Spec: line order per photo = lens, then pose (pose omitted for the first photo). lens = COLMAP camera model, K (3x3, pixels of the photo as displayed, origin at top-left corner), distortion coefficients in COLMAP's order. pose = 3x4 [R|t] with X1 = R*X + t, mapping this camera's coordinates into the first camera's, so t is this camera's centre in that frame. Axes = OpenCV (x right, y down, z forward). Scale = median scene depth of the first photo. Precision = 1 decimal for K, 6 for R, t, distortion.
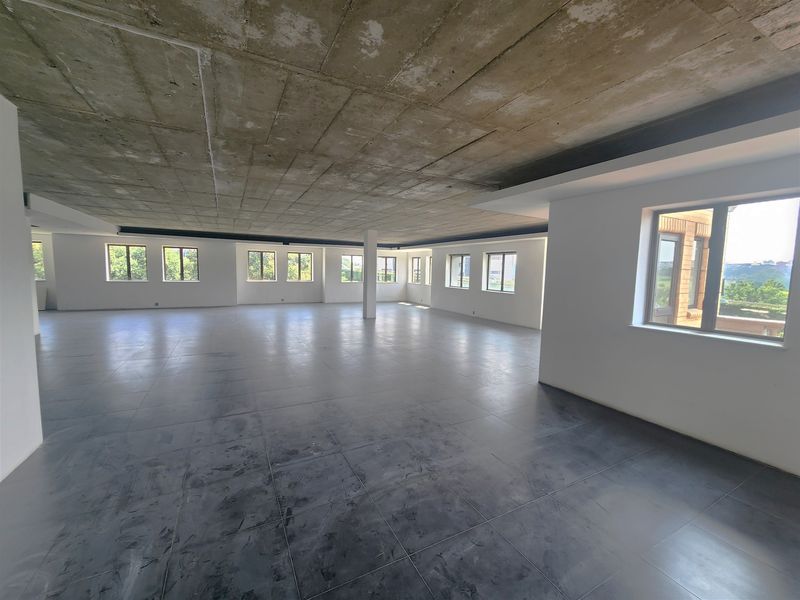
lens RADIAL K [[326.1, 0, 398.2], [0, 326.1, 300.7], [0, 0, 1]] dist [-0.001828, 0.002092]
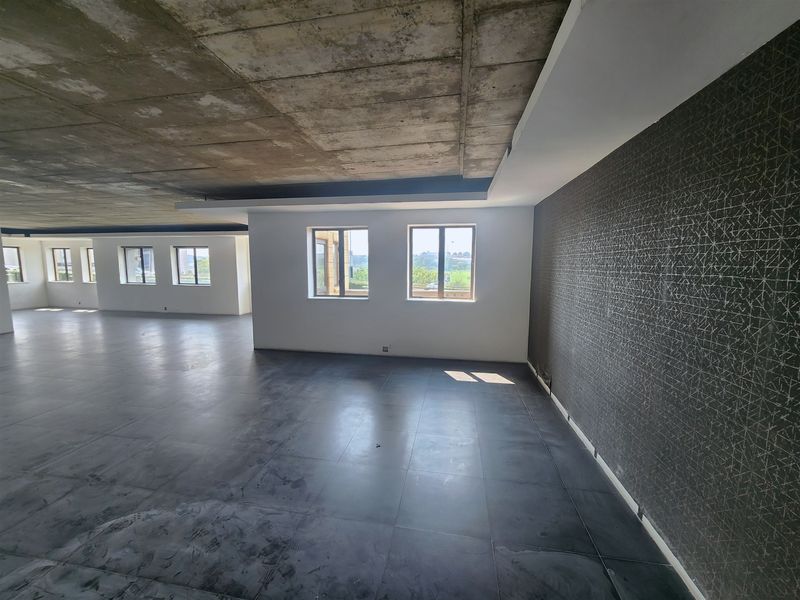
lens RADIAL K [[326.1, 0, 391.9], [0, 326.1, 300.4], [0, 0, 1]] dist [-0.001828, 0.002092]
pose [[0.619979, -0.103520, 0.777759, -0.199485], [0.082925, 0.994352, 0.066246, 0.008843], [-0.780224, 0.023424, 0.625061, -0.235184]]
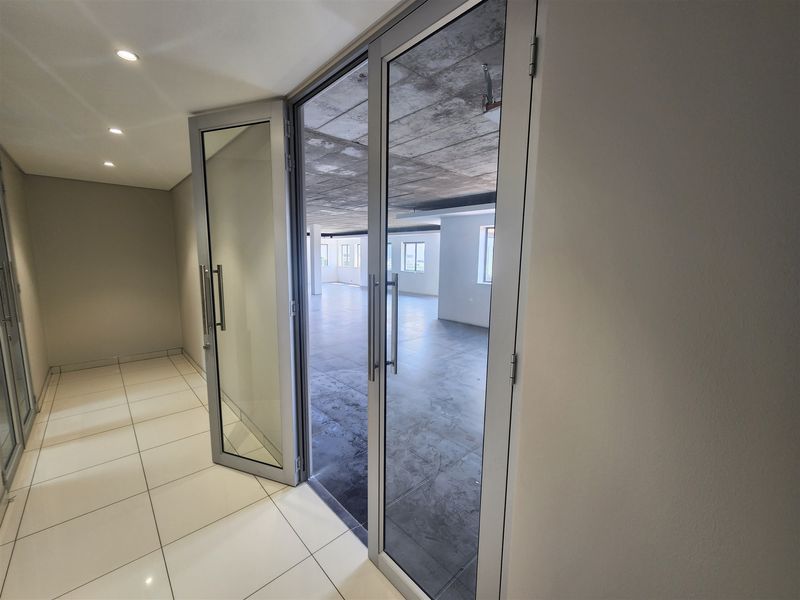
lens RADIAL K [[326.1, 0, 396.8], [0, 326.1, 300.1], [0, 0, 1]] dist [-0.001828, 0.002092]
pose [[0.966684, -0.042750, 0.252378, -0.205424], [0.030995, 0.998250, 0.050369, 0.043549], [-0.254089, -0.040869, 0.966317, -0.582970]]
